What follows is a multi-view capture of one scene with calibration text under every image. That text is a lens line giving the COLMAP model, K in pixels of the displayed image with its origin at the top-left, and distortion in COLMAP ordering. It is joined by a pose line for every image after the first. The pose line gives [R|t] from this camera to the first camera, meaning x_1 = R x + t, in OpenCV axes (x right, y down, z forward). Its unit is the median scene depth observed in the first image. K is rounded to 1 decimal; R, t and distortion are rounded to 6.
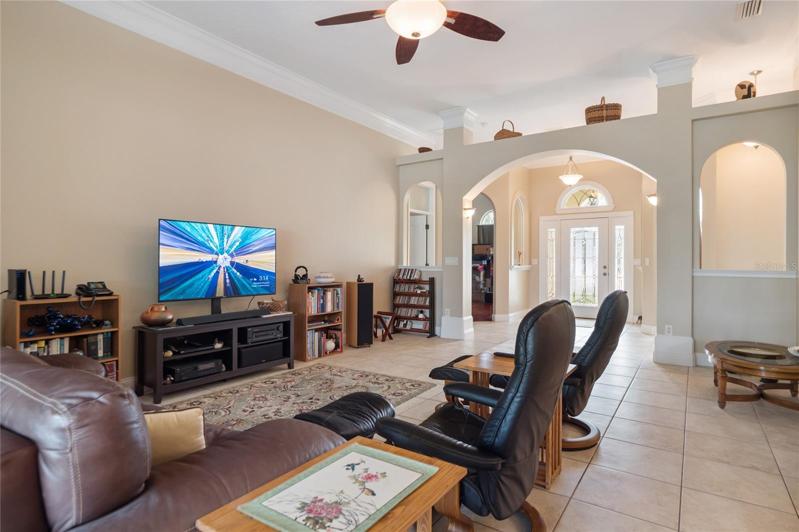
lens RADIAL K [[426.7, 0, 396.8], [0, 426.7, 262.6], [0, 0, 1]] dist [0.001856, 0.000074]
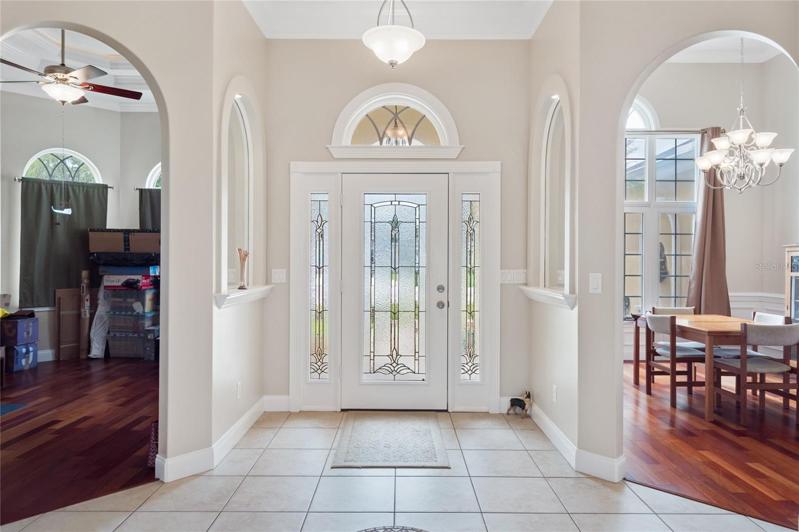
lens RADIAL K [[527.1, 0, 396.4], [0, 527.1, 260.5], [0, 0, 1]] dist [0.000938, -0.001250]
pose [[0.825002, 0.000642, 0.565130, 0.141836], [-0.000301, 1.000000, -0.000696, -0.016209], [-0.565130, 0.000404, 0.825002, 0.553200]]
